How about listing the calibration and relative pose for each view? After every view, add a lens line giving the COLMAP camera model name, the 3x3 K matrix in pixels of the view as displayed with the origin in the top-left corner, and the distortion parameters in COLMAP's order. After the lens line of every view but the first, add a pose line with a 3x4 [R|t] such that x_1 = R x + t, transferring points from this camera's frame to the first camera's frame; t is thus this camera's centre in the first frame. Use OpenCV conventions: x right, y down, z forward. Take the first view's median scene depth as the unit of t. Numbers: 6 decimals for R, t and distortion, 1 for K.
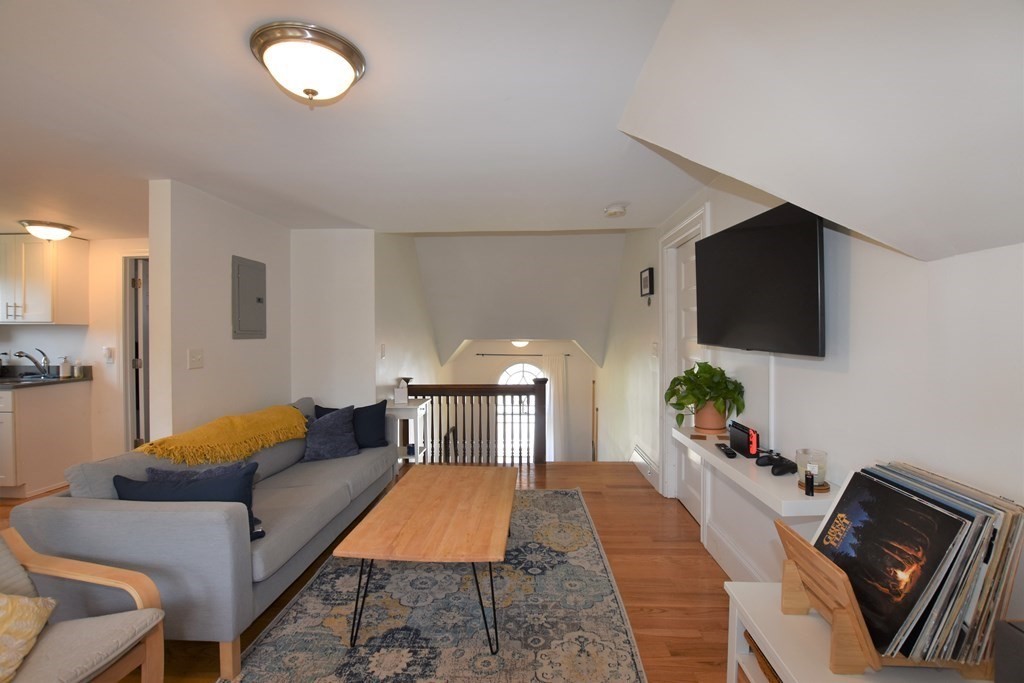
lens RADIAL K [[468.3, 0, 508.6], [0, 468.3, 333.1], [0, 0, 1]] dist [-0.034575, 0.004897]
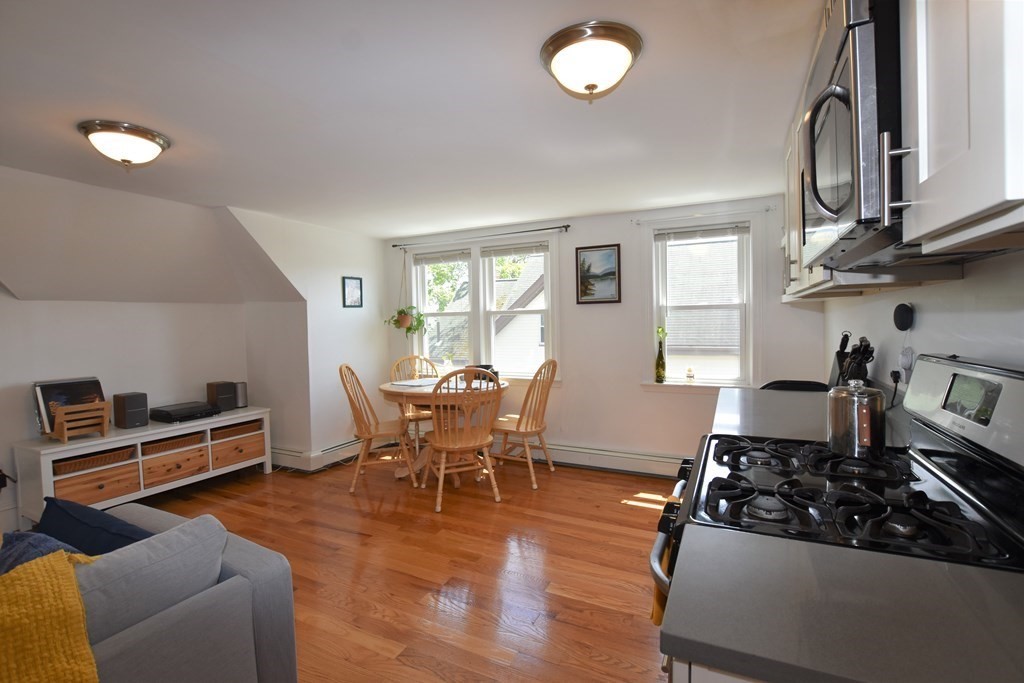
lens RADIAL K [[468.3, 0, 518.9], [0, 468.3, 337.4], [0, 0, 1]] dist [-0.034575, 0.004897]
pose [[-0.932251, 0.002310, 0.361804, -1.499342], [0.020986, 0.998641, 0.047698, -0.008188], [-0.361202, 0.052060, -0.931033, 1.412563]]
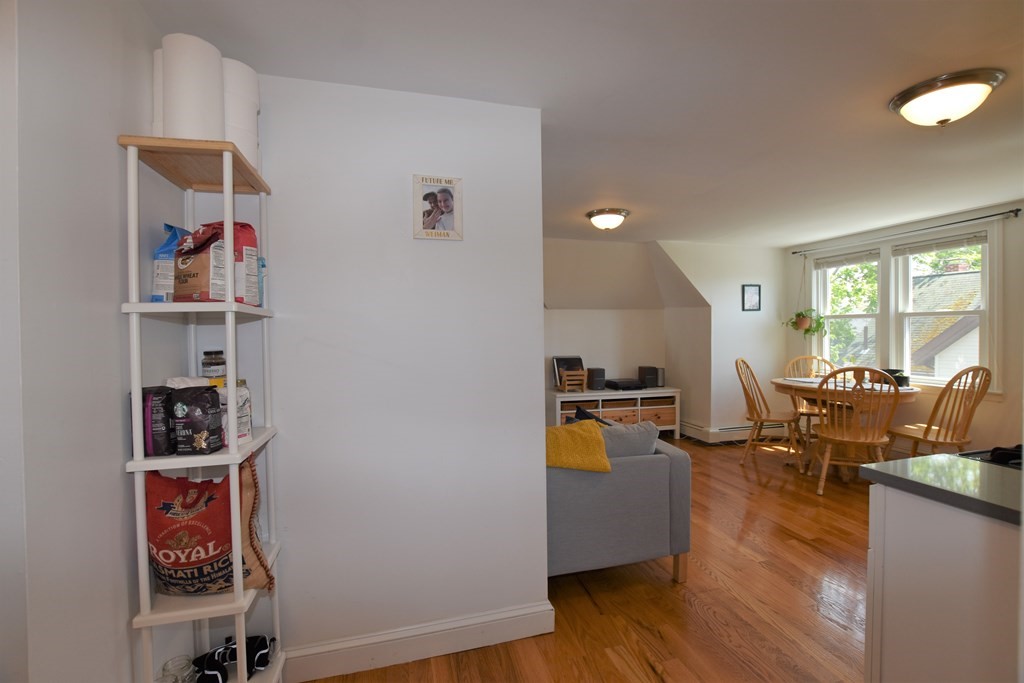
lens RADIAL K [[468.3, 0, 509.4], [0, 468.3, 335.8], [0, 0, 1]] dist [-0.034575, 0.004897]
pose [[-0.348480, -0.010637, 0.937256, -1.903712], [0.018613, 0.999660, 0.018266, 0.004355], [-0.937132, 0.023810, -0.348163, 1.773951]]
